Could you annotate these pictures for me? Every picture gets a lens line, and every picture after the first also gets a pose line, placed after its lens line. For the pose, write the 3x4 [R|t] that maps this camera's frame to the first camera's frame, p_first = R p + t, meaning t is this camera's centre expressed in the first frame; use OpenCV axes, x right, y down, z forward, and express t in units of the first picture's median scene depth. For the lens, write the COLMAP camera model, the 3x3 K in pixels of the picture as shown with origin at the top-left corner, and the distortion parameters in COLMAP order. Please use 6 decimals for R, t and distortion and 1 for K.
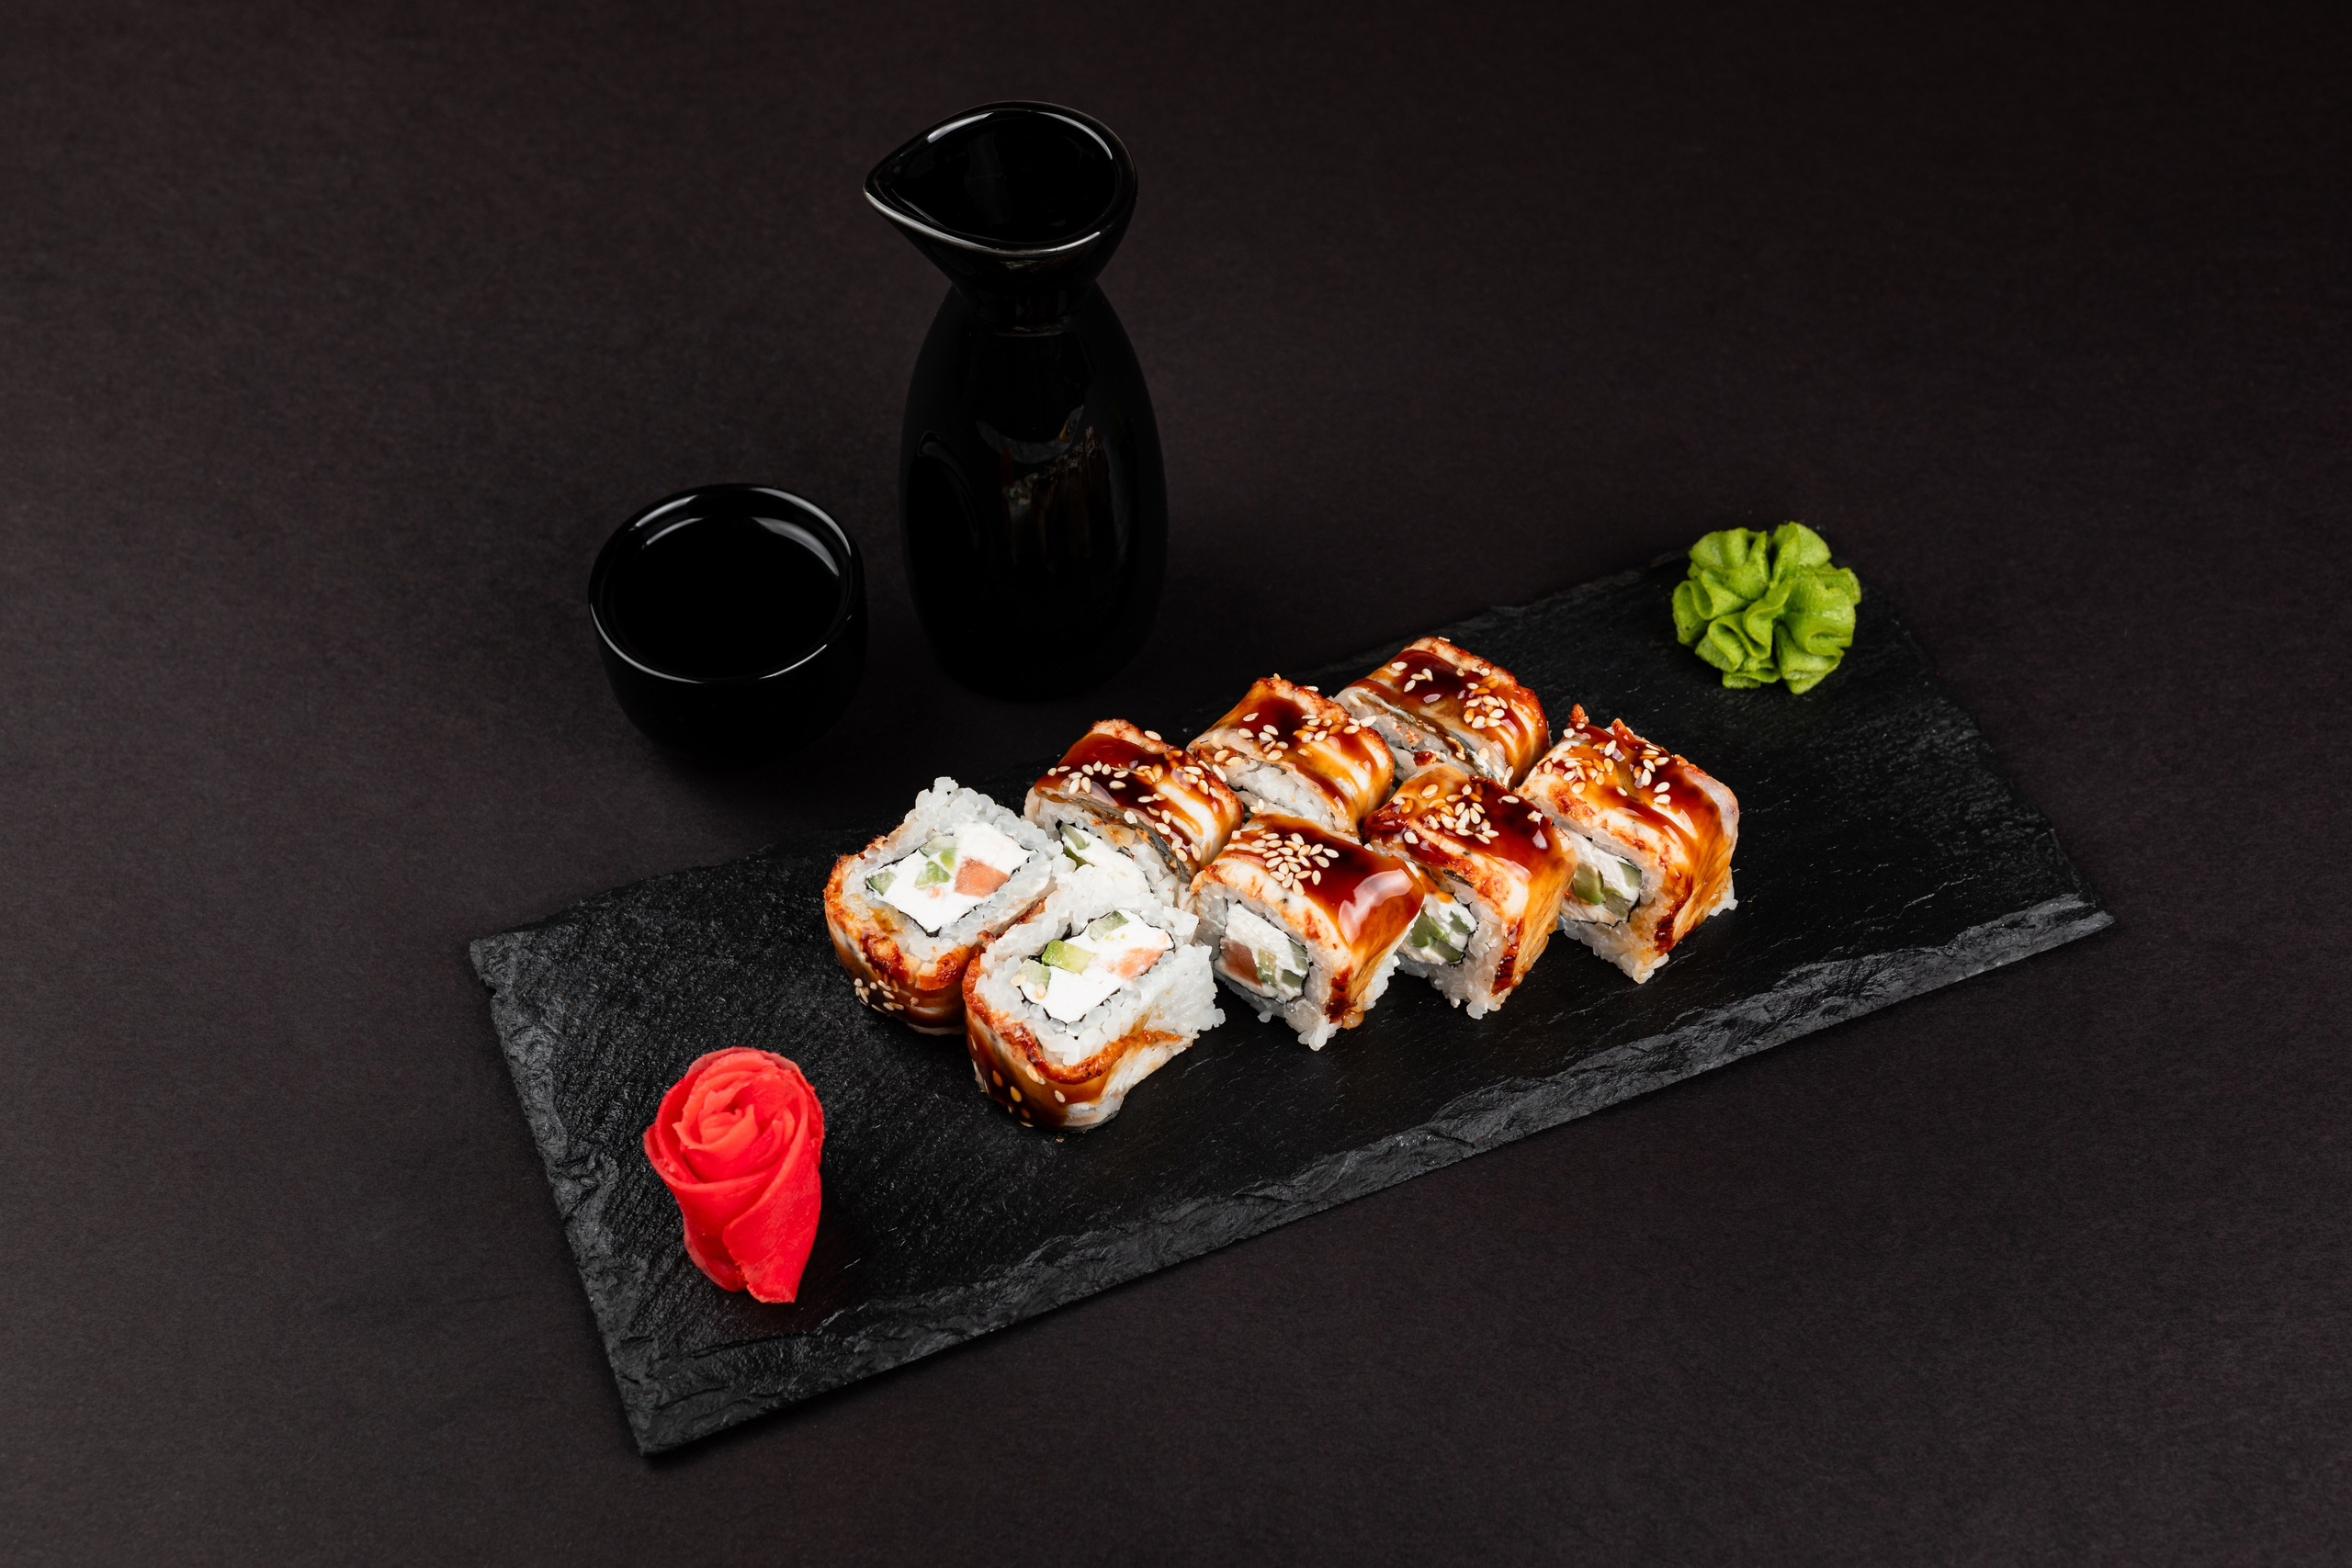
lens RADIAL K [[3425.3, 0, 1163.2], [0, 3425.3, 800.1], [0, 0, 1]] dist [0.148173, -0.044959]
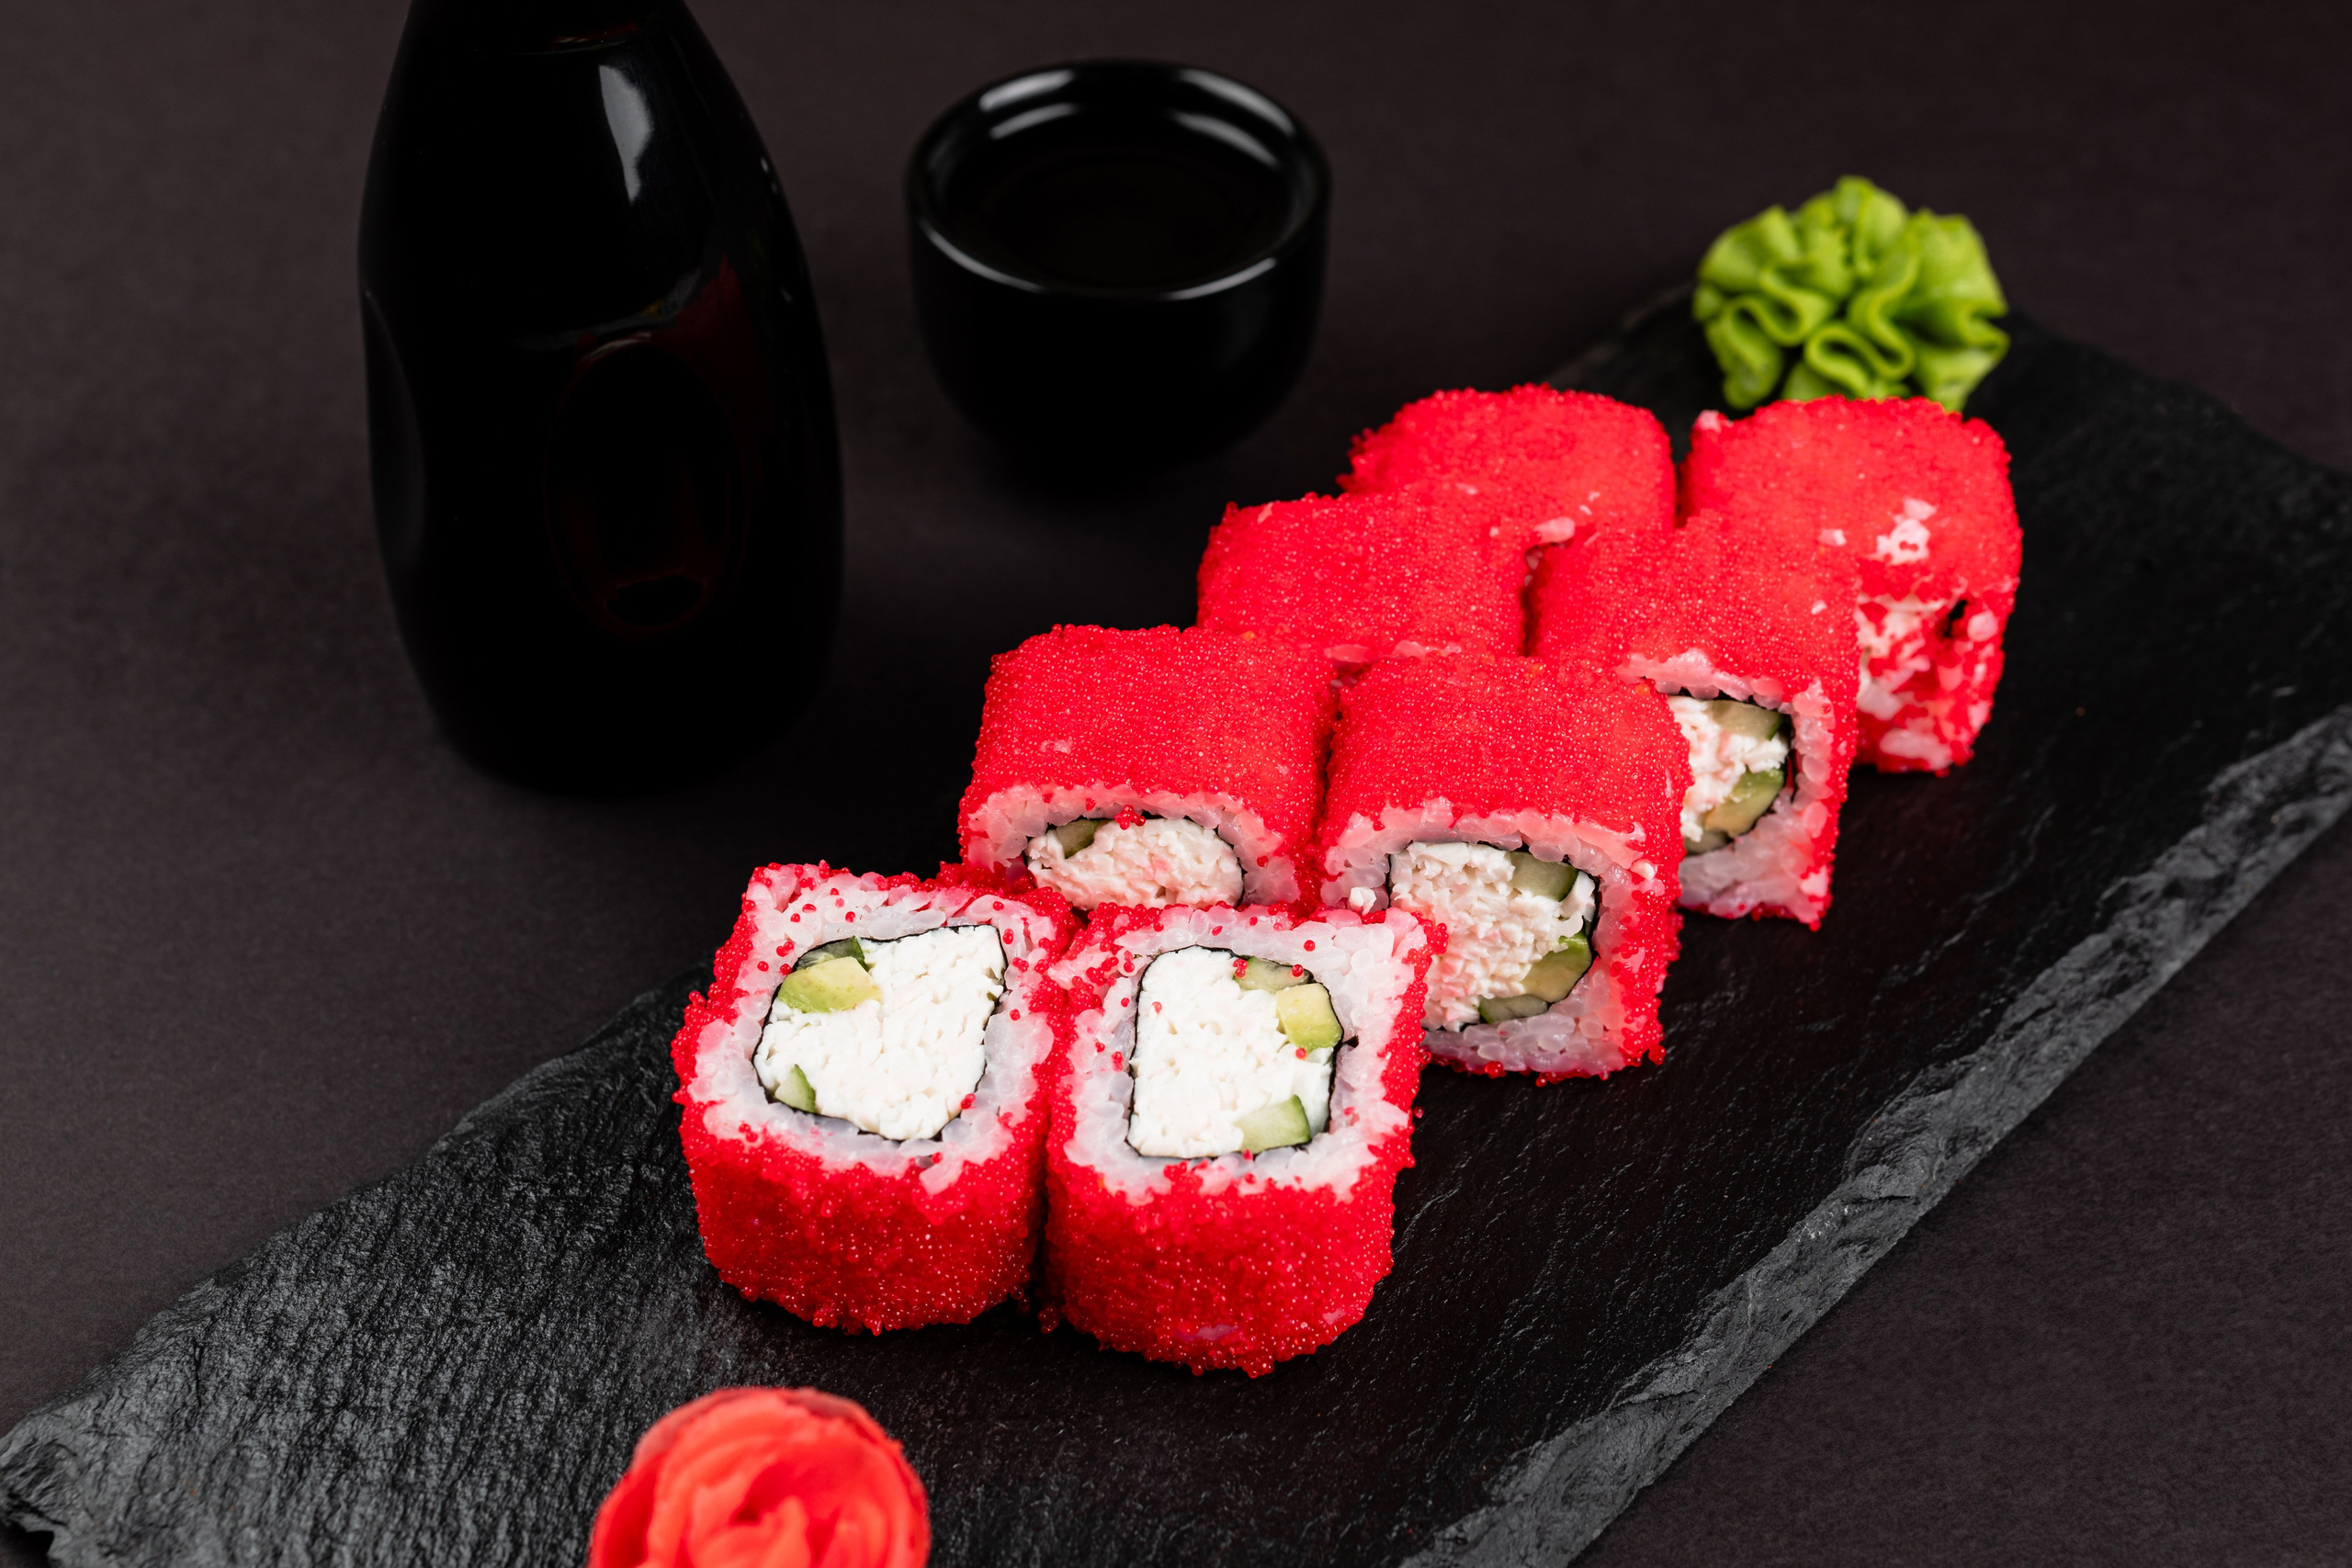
lens RADIAL K [[3425.3, 0, 1163.2], [0, 3425.3, 800.1], [0, 0, 1]] dist [0.148173, -0.044959]
pose [[0.915986, -0.270760, 0.296071, -0.171114], [0.305276, 0.949193, -0.076418, 0.043148], [-0.260338, 0.160381, 0.952104, 0.475214]]
